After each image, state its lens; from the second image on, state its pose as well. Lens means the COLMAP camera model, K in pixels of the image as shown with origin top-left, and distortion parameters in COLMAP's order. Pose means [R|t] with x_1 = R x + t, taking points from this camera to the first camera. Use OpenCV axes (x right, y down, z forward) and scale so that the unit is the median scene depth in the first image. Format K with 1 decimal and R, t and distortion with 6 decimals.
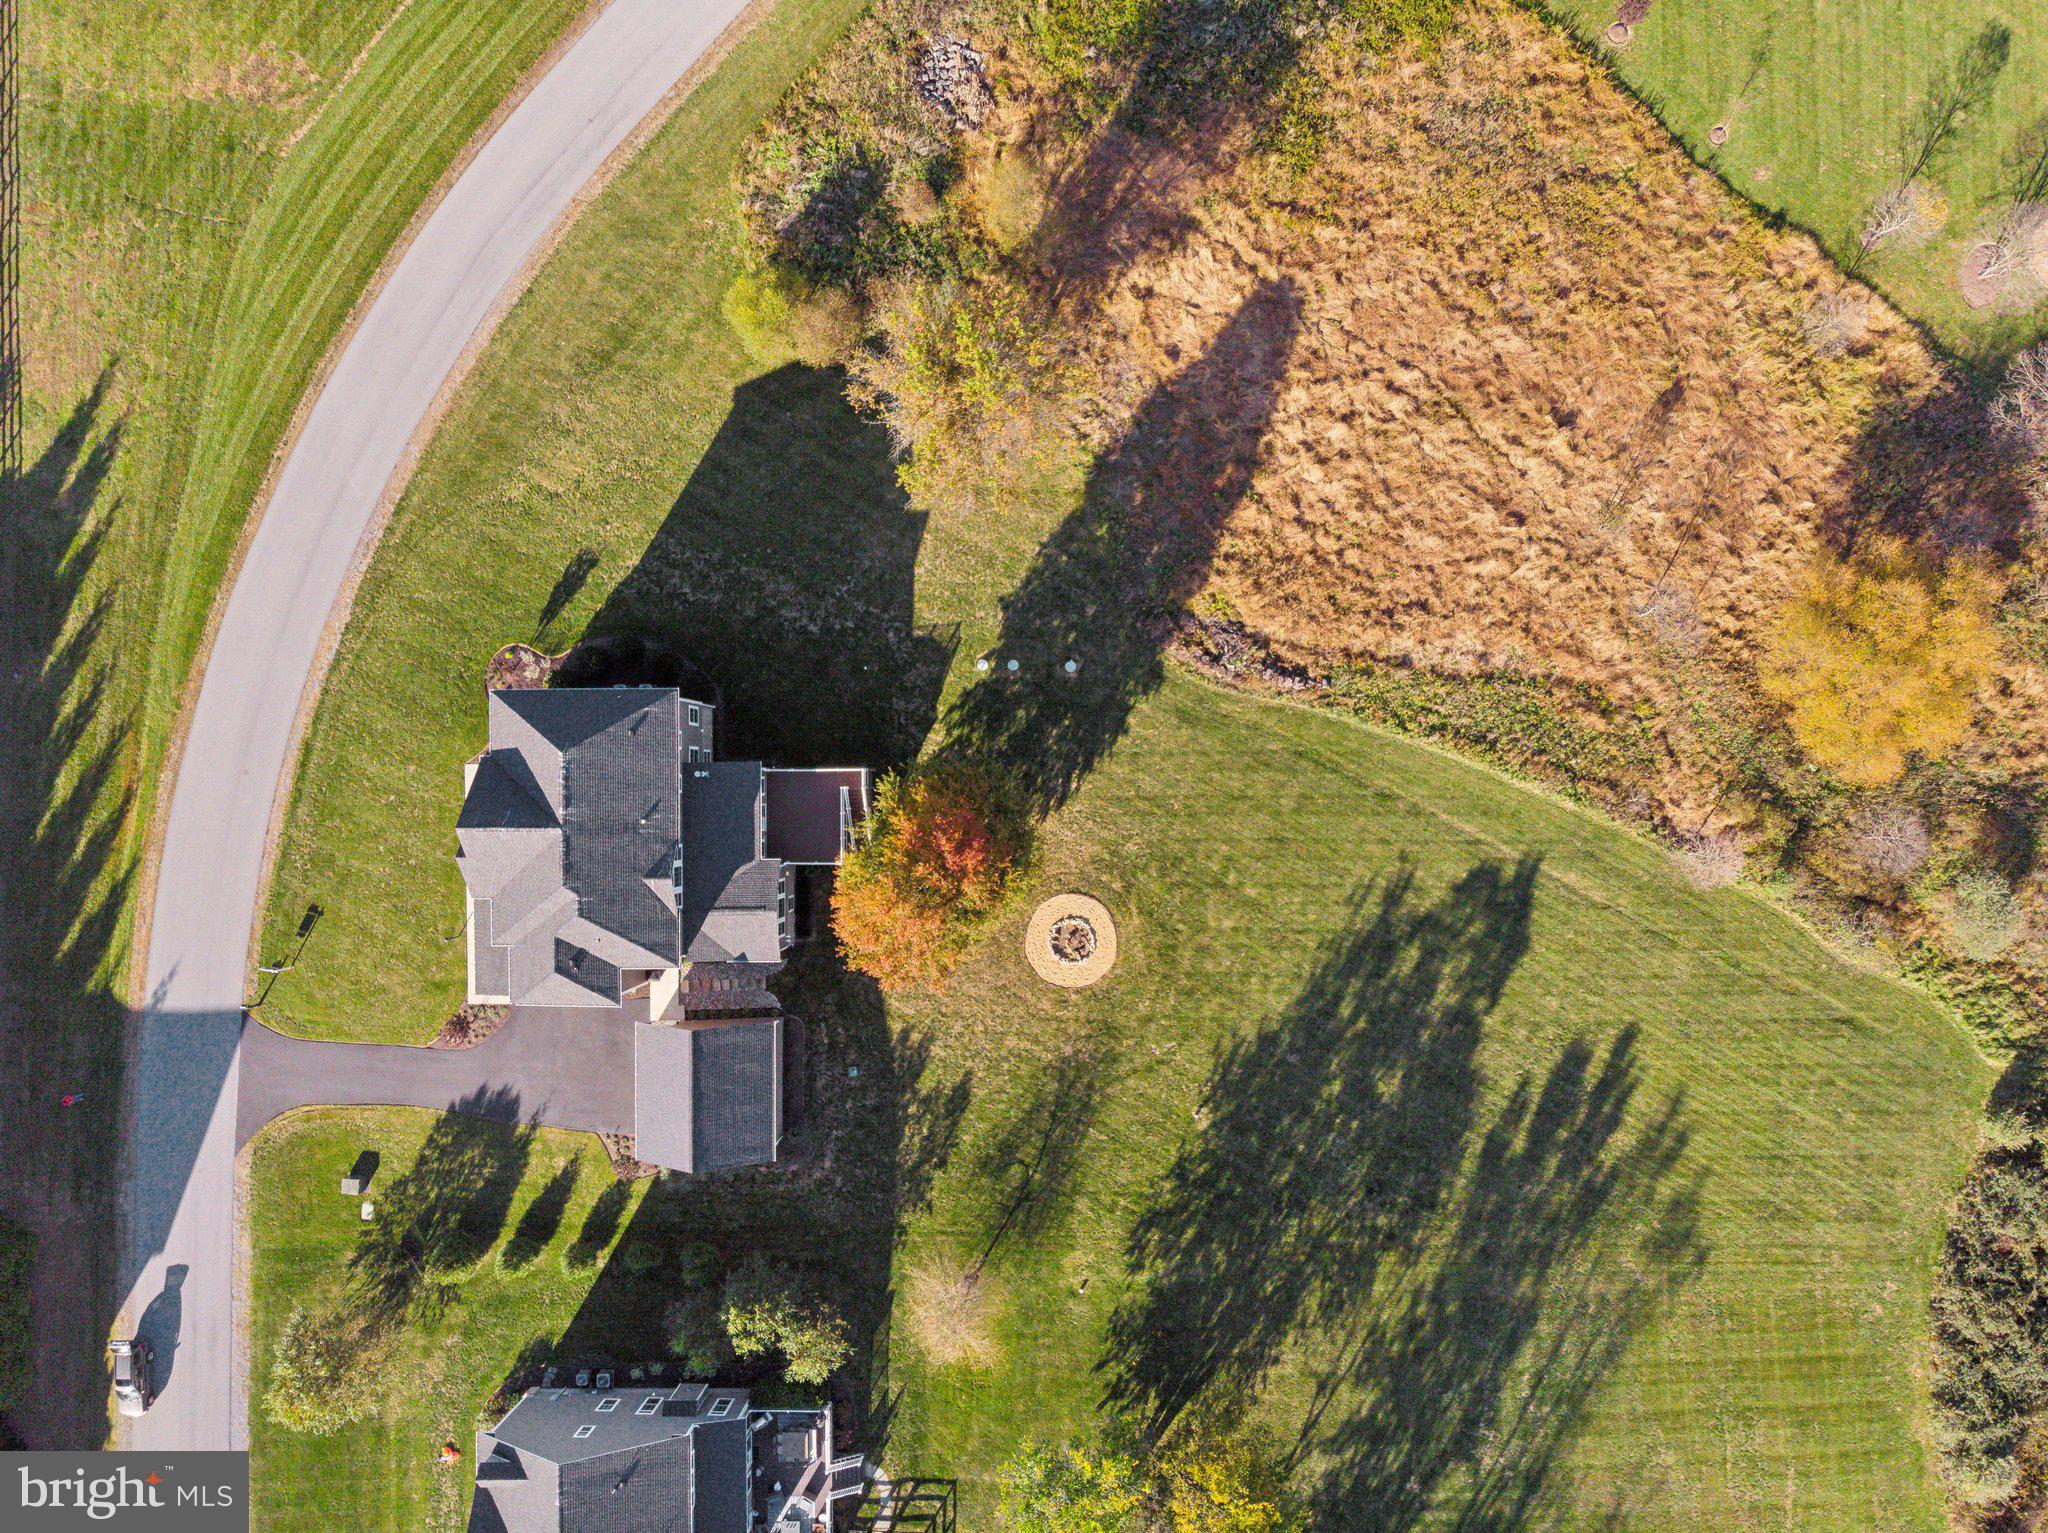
lens RADIAL K [[1510.4, 0, 1022.6], [0, 1510.4, 777.0], [0, 0, 1]] dist [-0.001323, 0.001148]
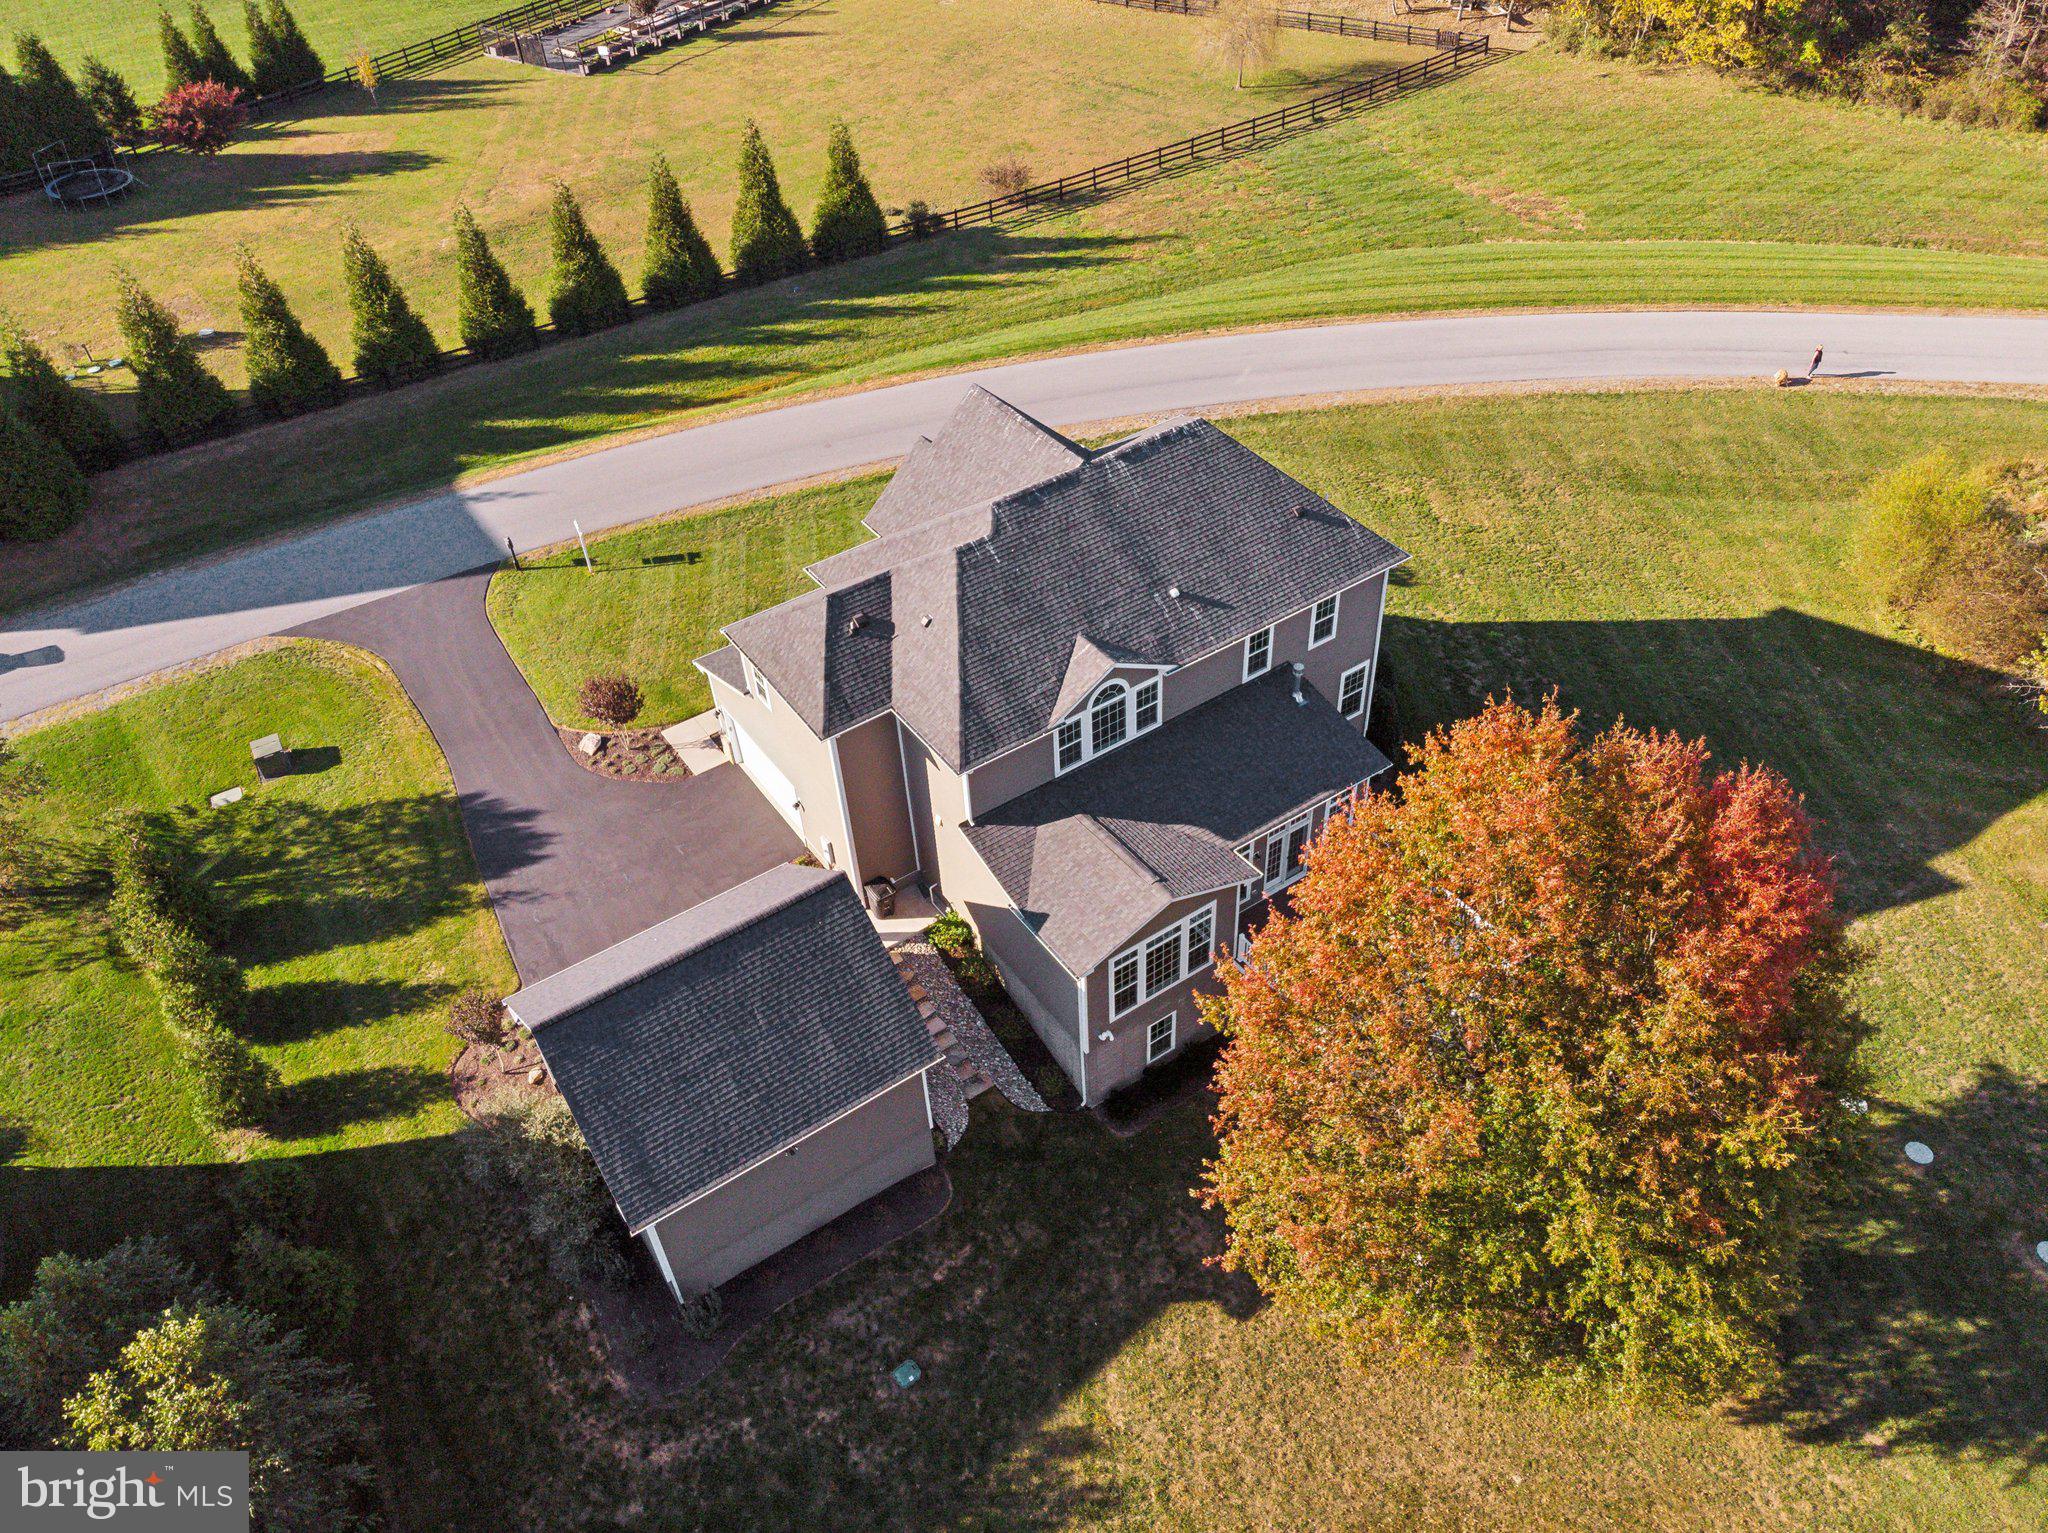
lens RADIAL K [[1536.1, 0, 1024.0], [0, 1536.1, 766.5], [0, 0, 1]] dist [-0.026433, 0.042046]
pose [[0.558627, 0.567425, -0.604950, 0.051691], [-0.828841, 0.409136, -0.381616, 0.256010], [0.030969, 0.714589, 0.698859, 0.615436]]
